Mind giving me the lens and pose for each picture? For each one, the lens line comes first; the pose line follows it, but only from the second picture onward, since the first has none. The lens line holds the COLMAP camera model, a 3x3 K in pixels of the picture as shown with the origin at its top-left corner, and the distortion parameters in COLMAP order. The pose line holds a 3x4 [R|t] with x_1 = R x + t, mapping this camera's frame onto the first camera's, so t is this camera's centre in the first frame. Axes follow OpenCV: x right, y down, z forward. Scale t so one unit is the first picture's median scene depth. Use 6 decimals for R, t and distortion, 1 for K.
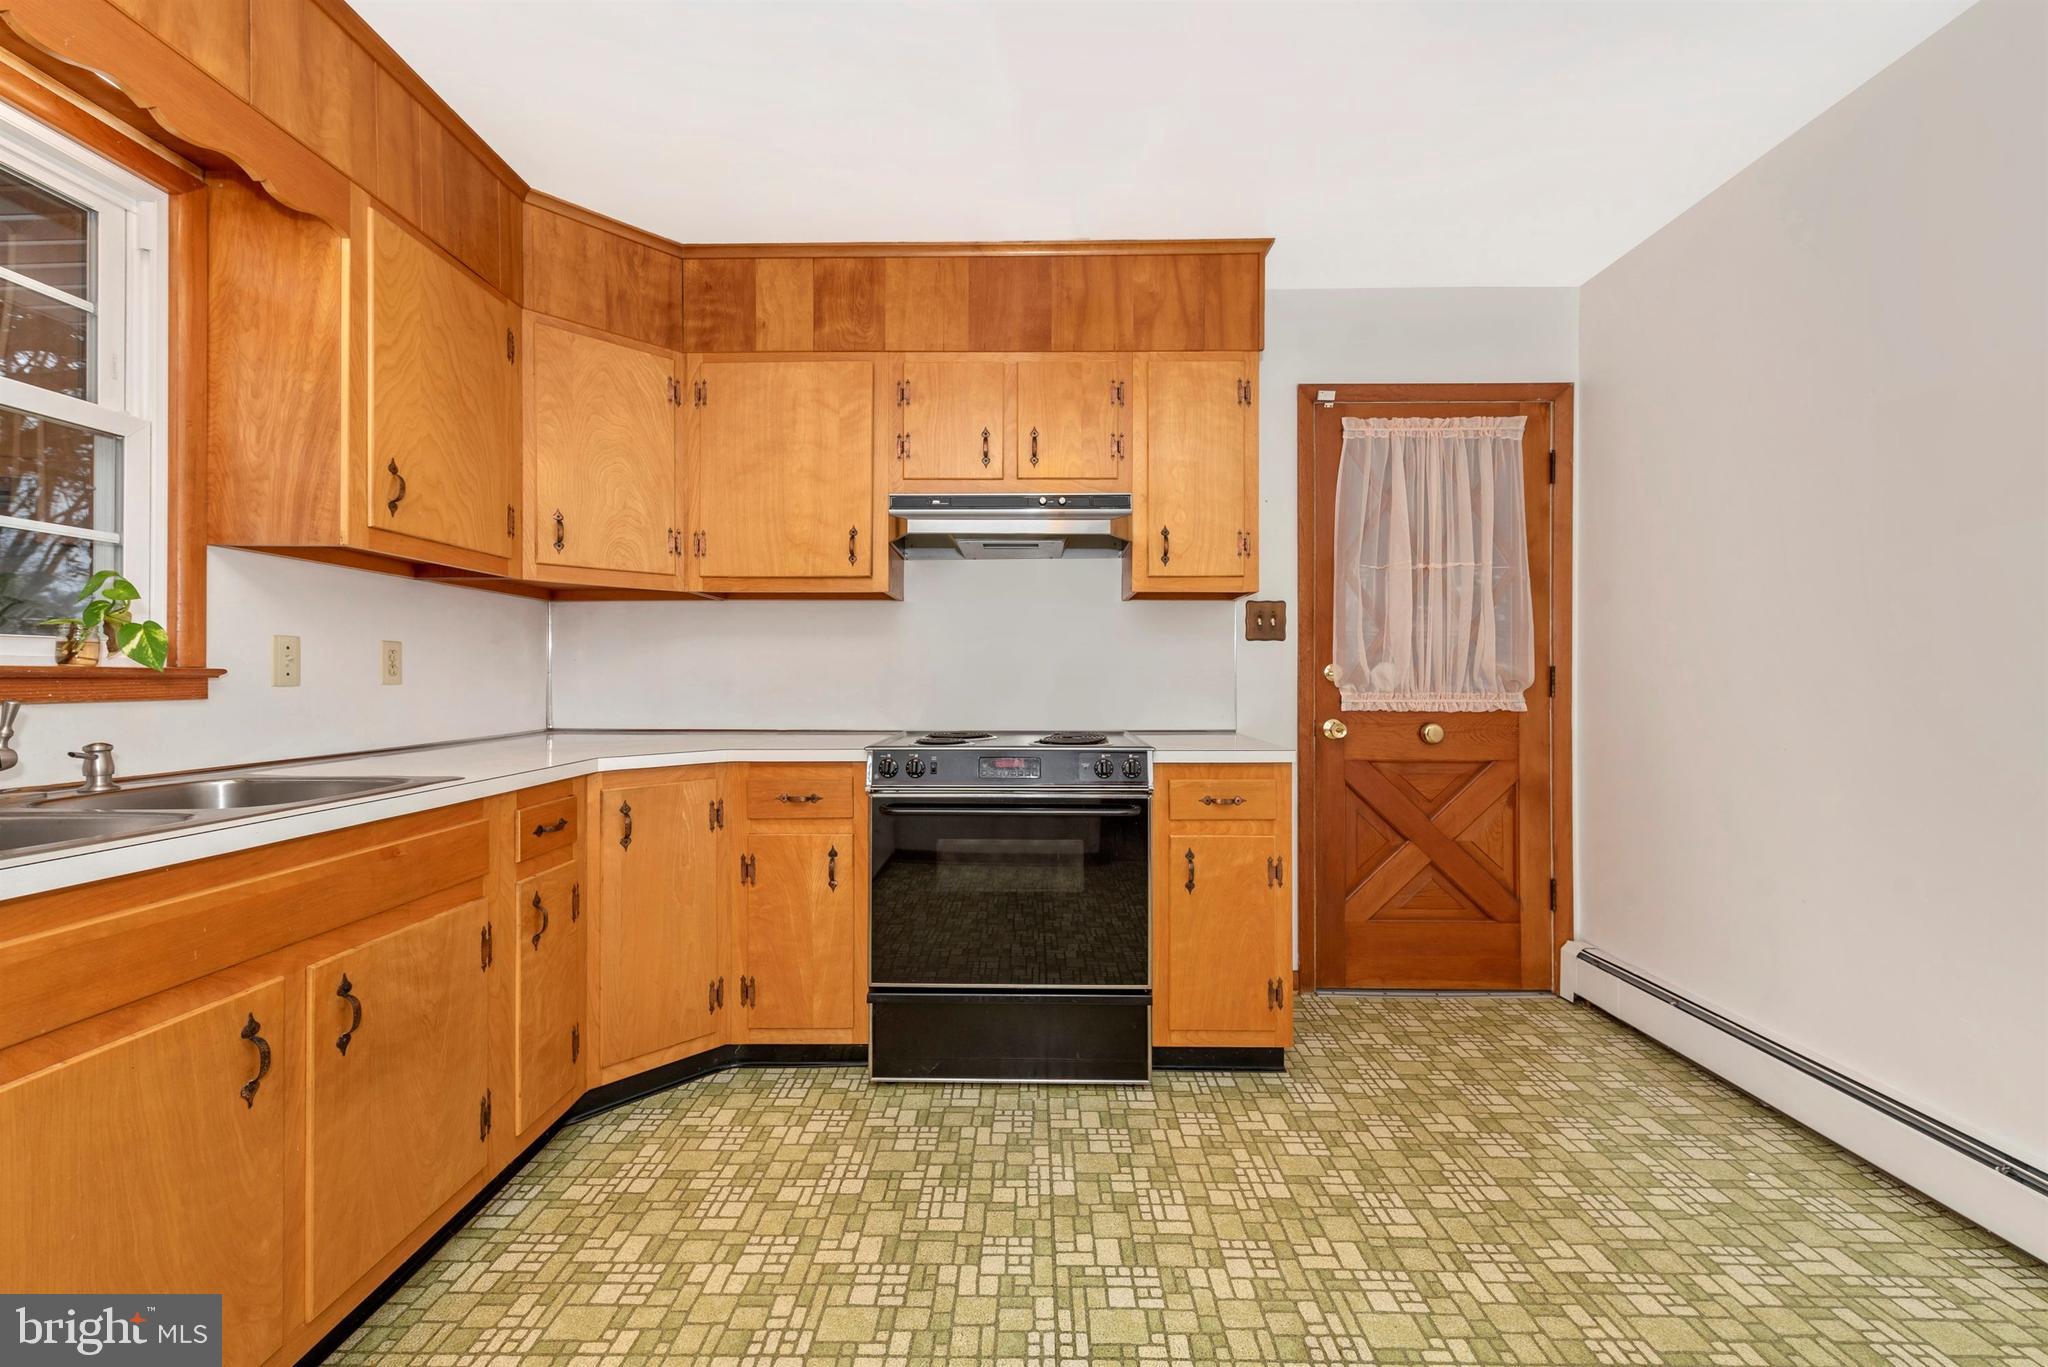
lens RADIAL K [[802.5, 0, 1021.5], [0, 802.5, 681.2], [0, 0, 1]] dist [0.006137, -0.000214]
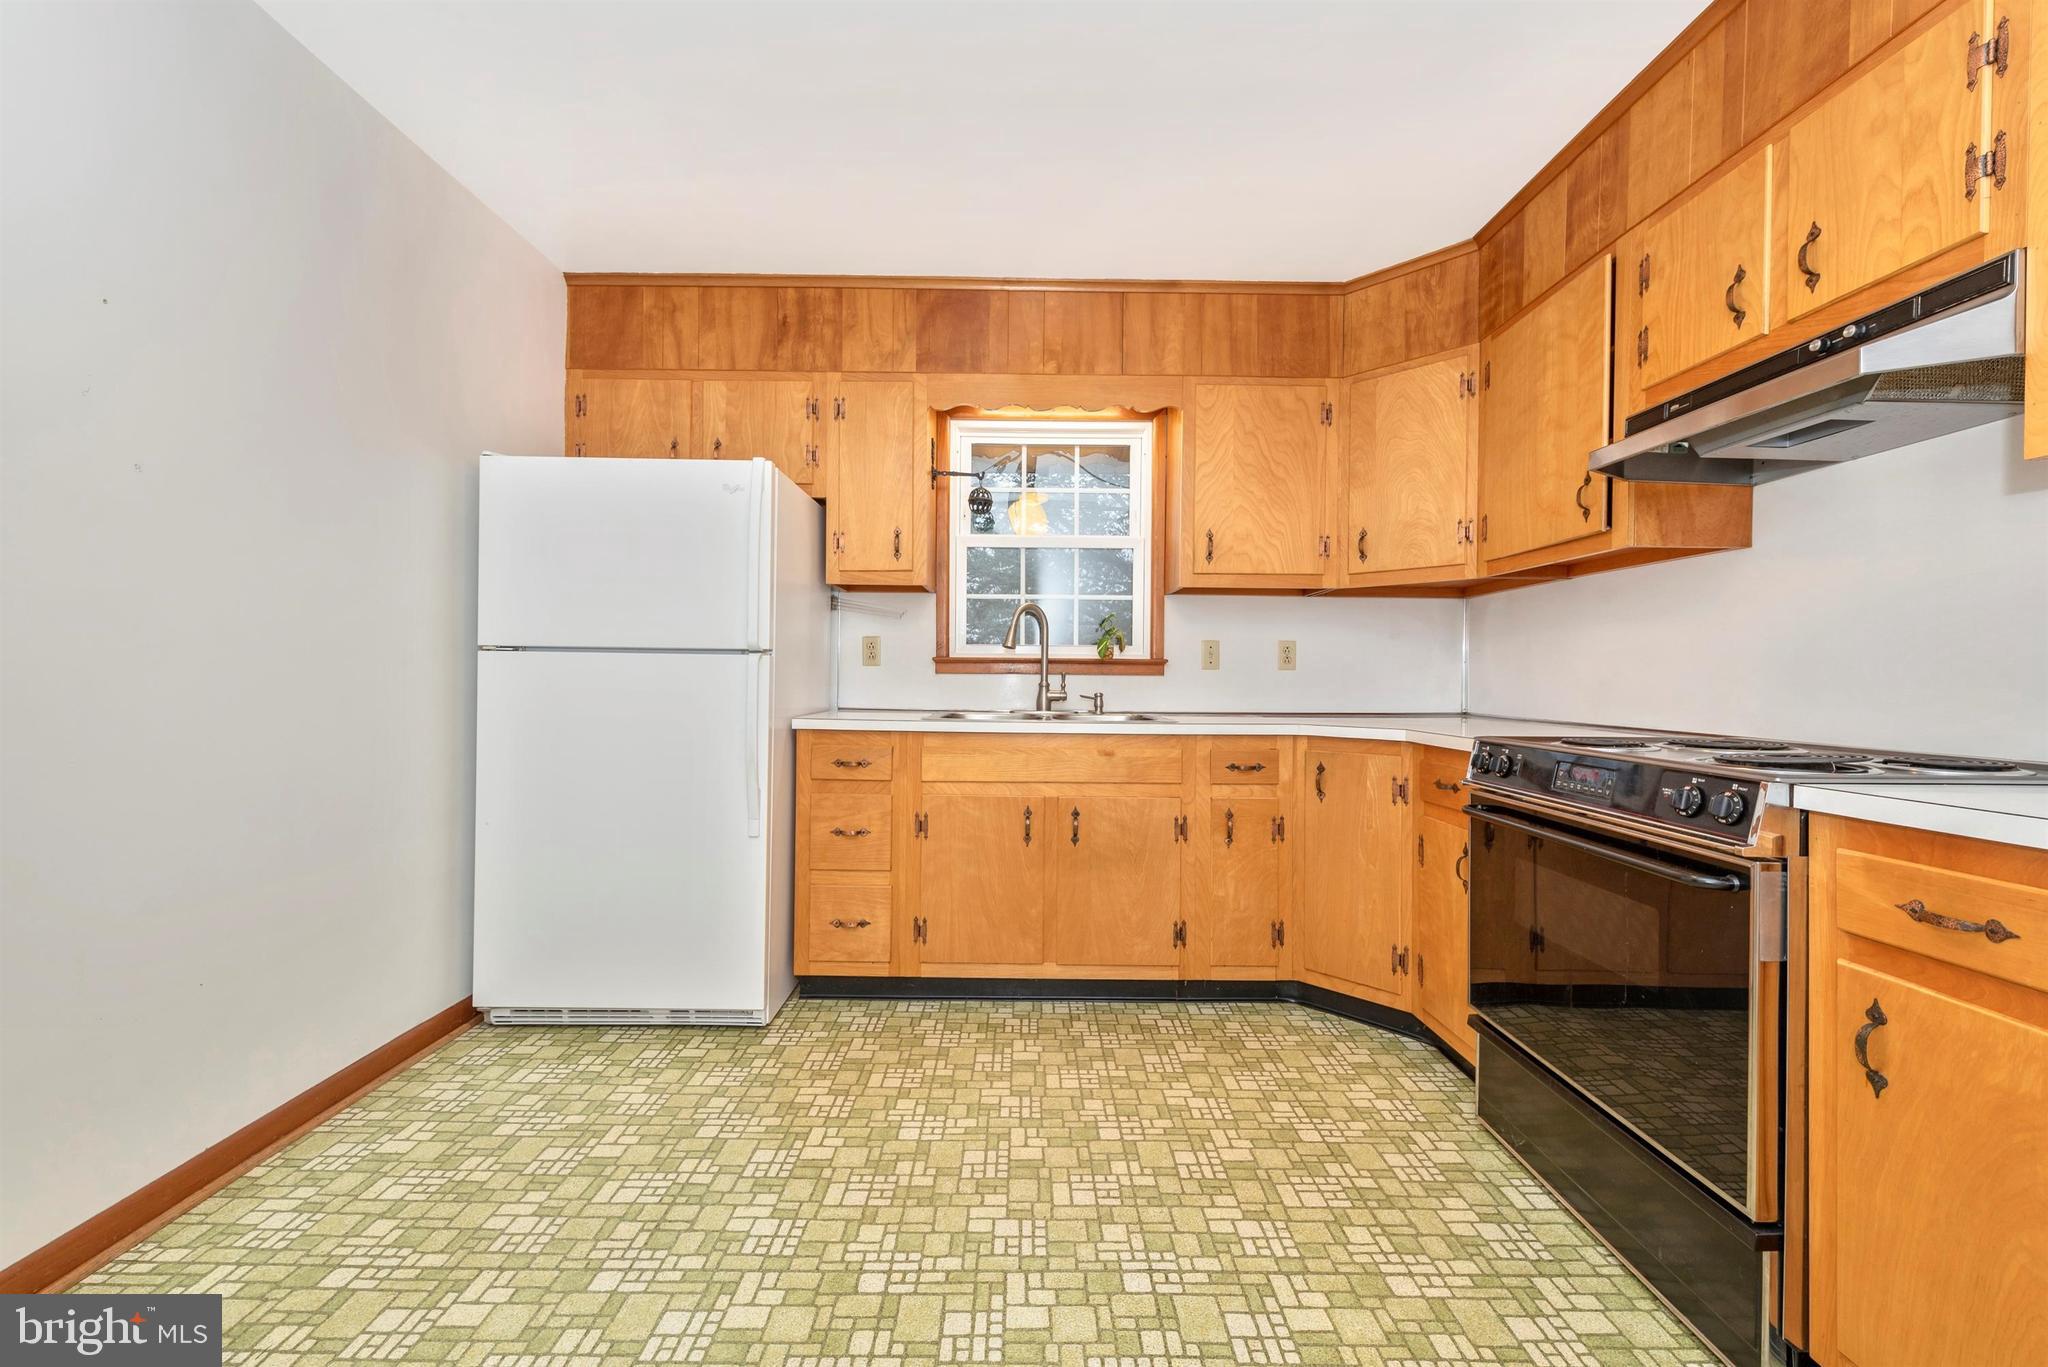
lens RADIAL K [[807.8, 0, 1022.6], [0, 807.8, 680.3], [0, 0, 1]] dist [0.011231, -0.004129]
pose [[0.014418, 0.005198, -0.999883, 0.692629], [-0.011907, 0.999916, 0.005026, 0.021446], [0.999825, 0.011833, 0.014479, 0.487519]]
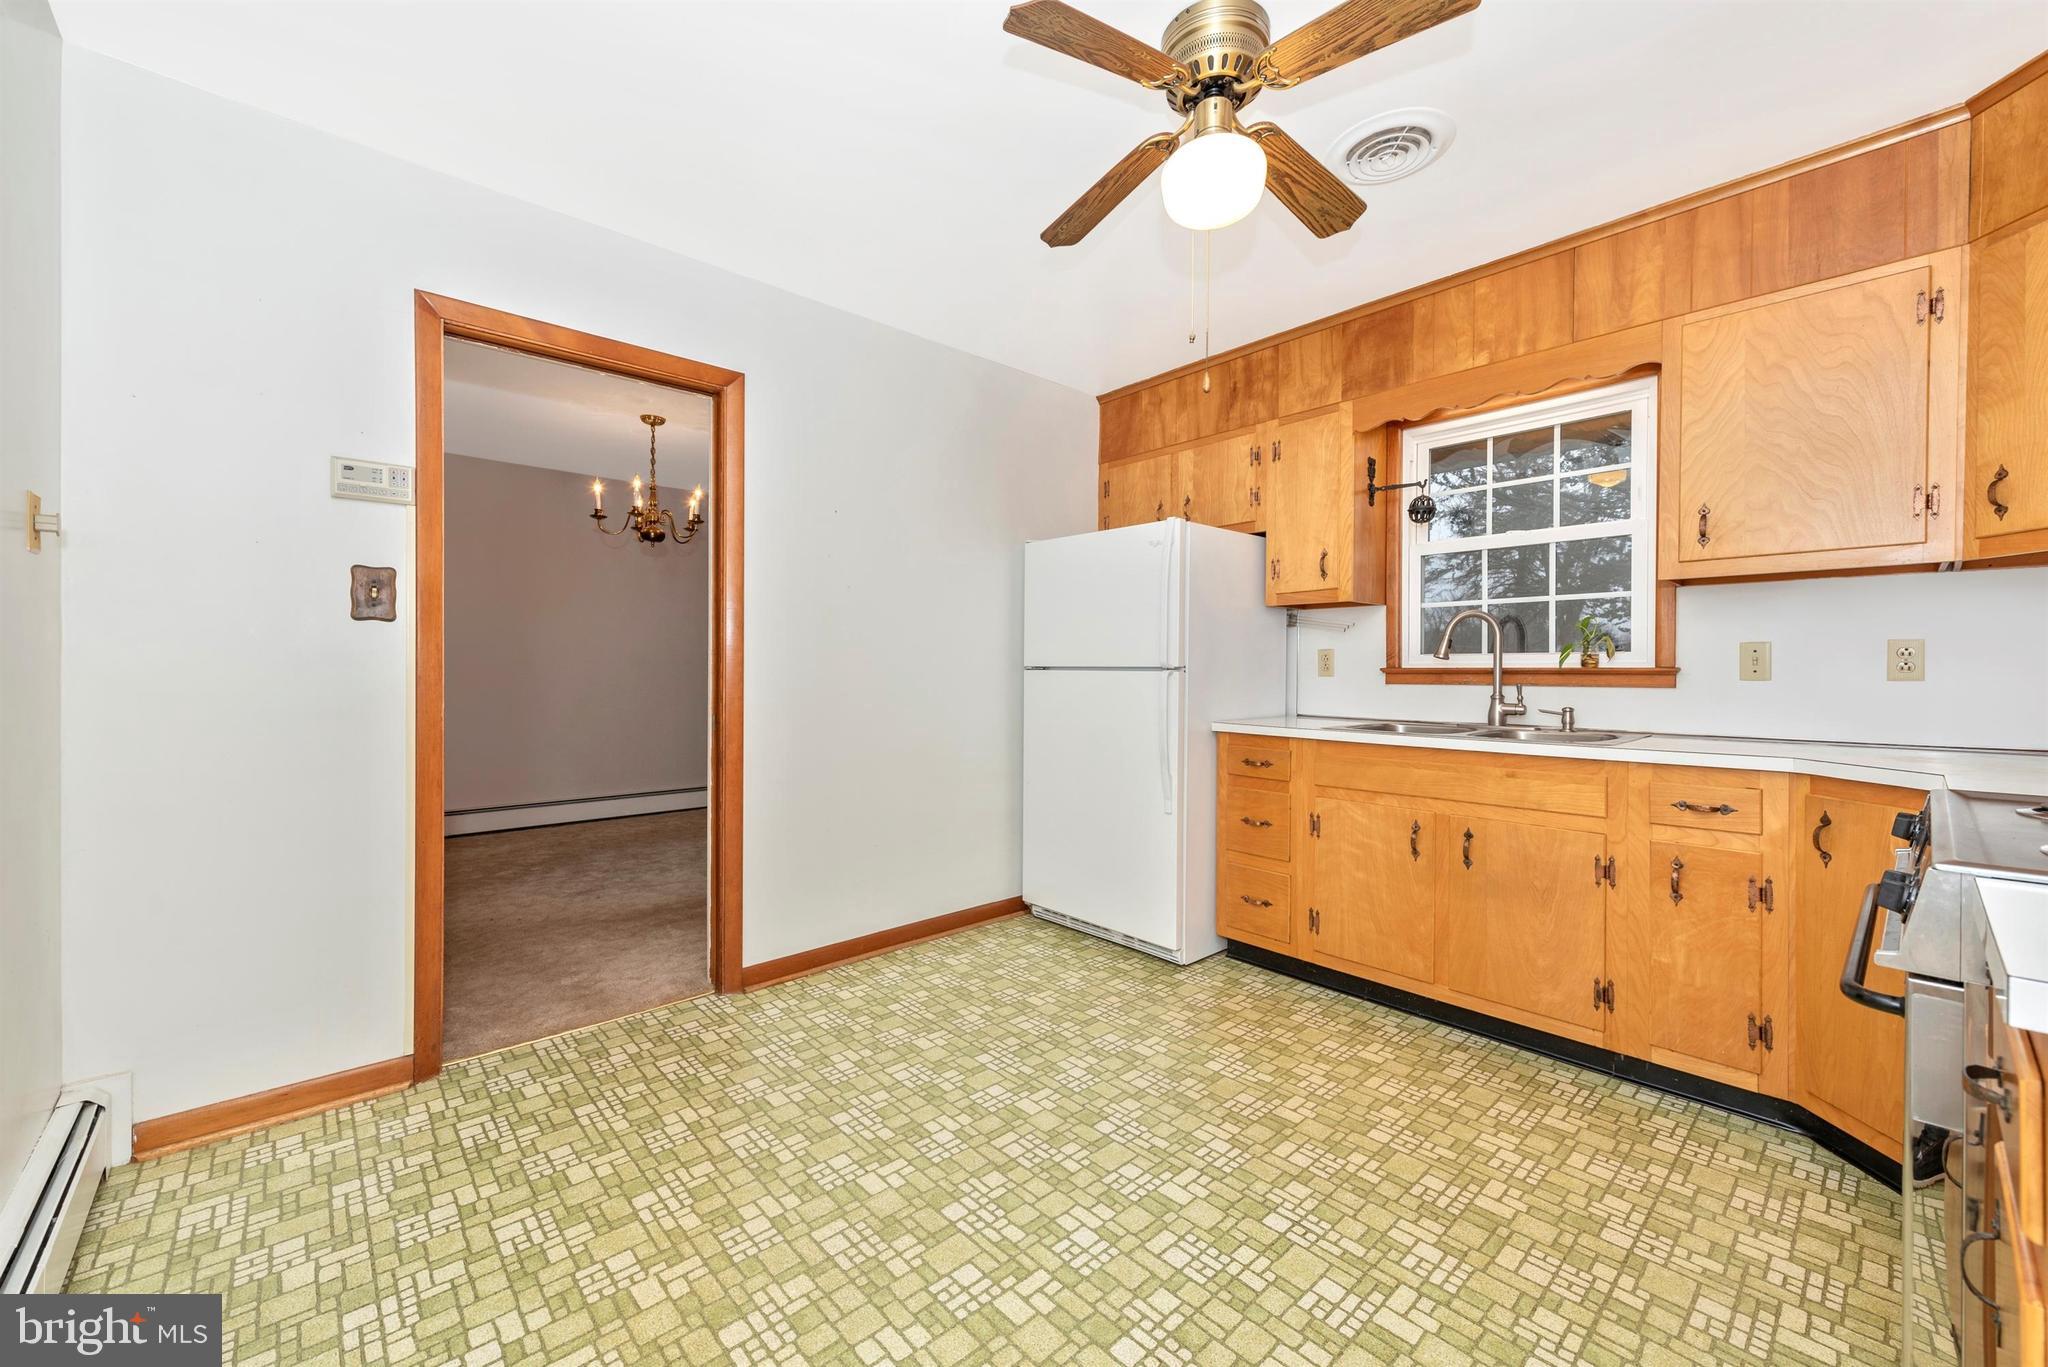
lens RADIAL K [[801.4, 0, 1025.8], [0, 801.4, 678.6], [0, 0, 1]] dist [0.021324, -0.008396]
pose [[-0.728478, 0.002135, -0.685066, 0.726236], [-0.006728, 0.999925, 0.010270, -0.002502], [0.685036, 0.012091, -0.728409, 0.978185]]
